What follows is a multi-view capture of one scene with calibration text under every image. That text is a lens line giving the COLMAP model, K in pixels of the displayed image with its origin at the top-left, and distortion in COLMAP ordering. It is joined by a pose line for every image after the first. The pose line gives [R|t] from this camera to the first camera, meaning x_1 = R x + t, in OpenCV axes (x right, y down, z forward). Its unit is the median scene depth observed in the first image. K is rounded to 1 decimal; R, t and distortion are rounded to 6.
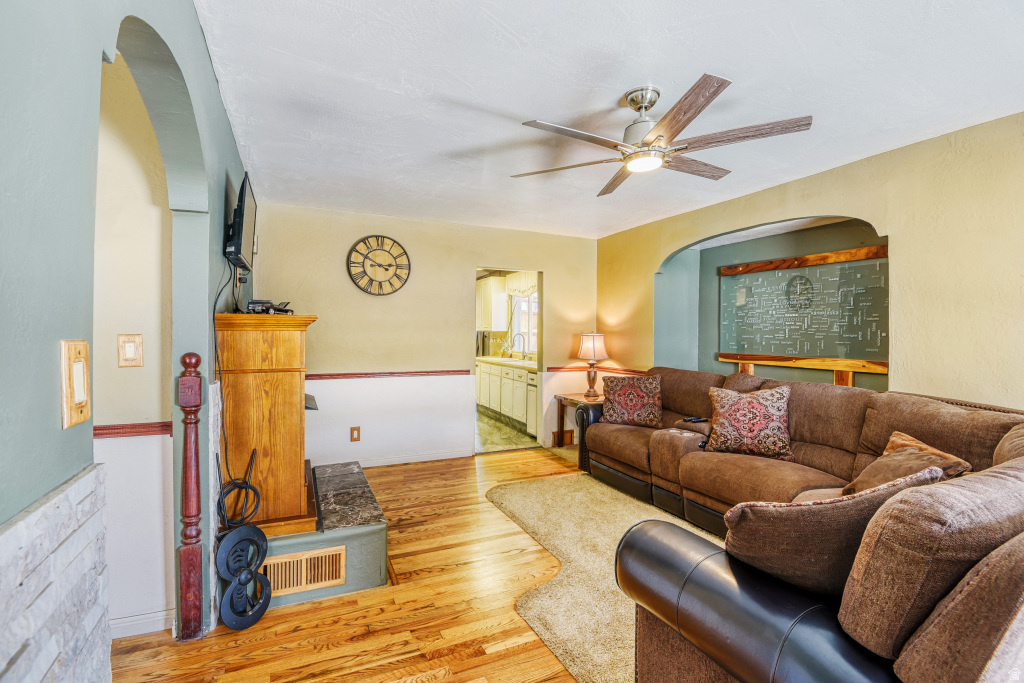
lens RADIAL K [[470.4, 0, 513.0], [0, 470.4, 335.3], [0, 0, 1]] dist [0.003640, -0.018577]
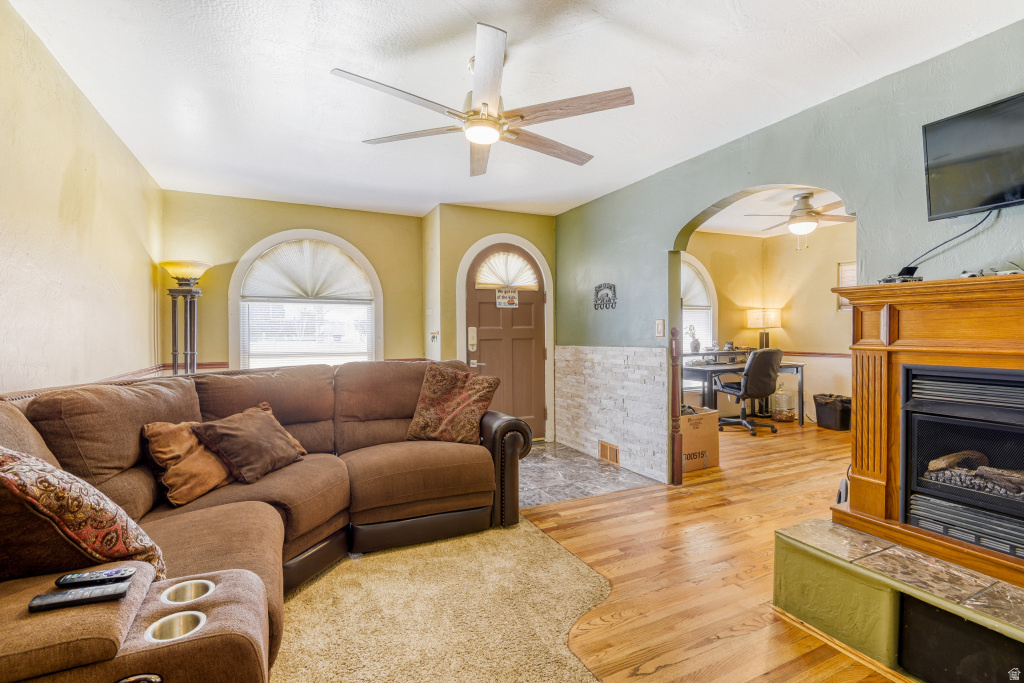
lens RADIAL K [[470.4, 0, 513.0], [0, 470.4, 335.3], [0, 0, 1]] dist [0.003640, -0.018577]
pose [[-0.999956, -0.004271, -0.008364, 0.111074], [-0.004310, 0.999980, 0.004650, 0.027326], [0.008344, 0.004686, -0.999954, 0.994800]]
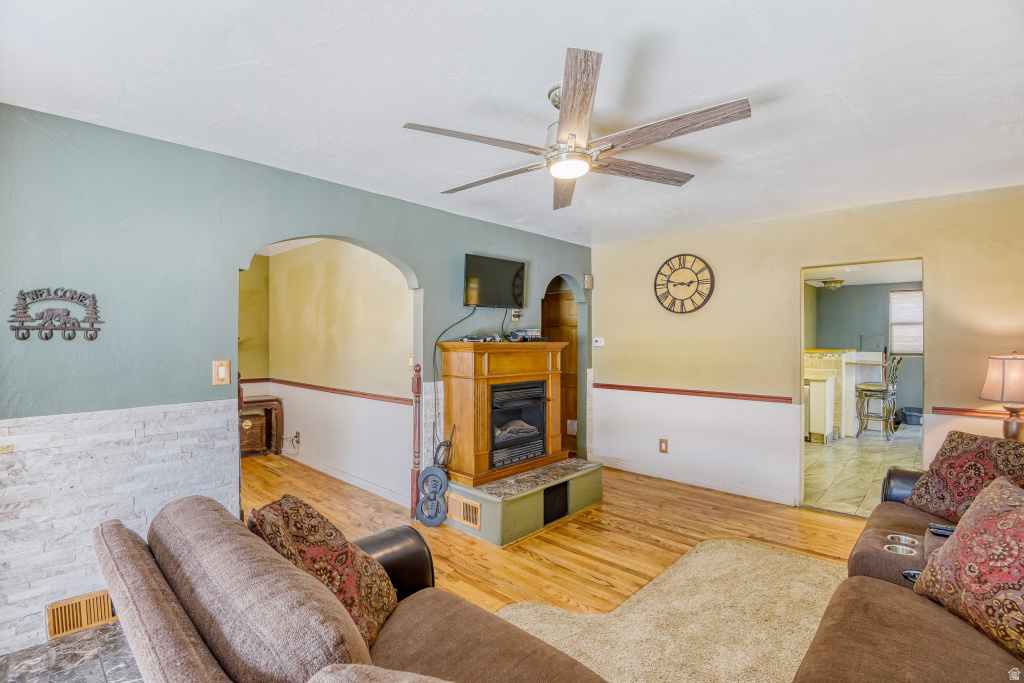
lens RADIAL K [[470.4, 0, 513.0], [0, 470.4, 335.3], [0, 0, 1]] dist [0.003640, -0.018577]
pose [[0.369451, -0.020145, -0.929032, 0.531779], [0.000264, 0.999767, -0.021573, -0.016419], [0.929250, 0.007725, 0.369370, 0.295756]]
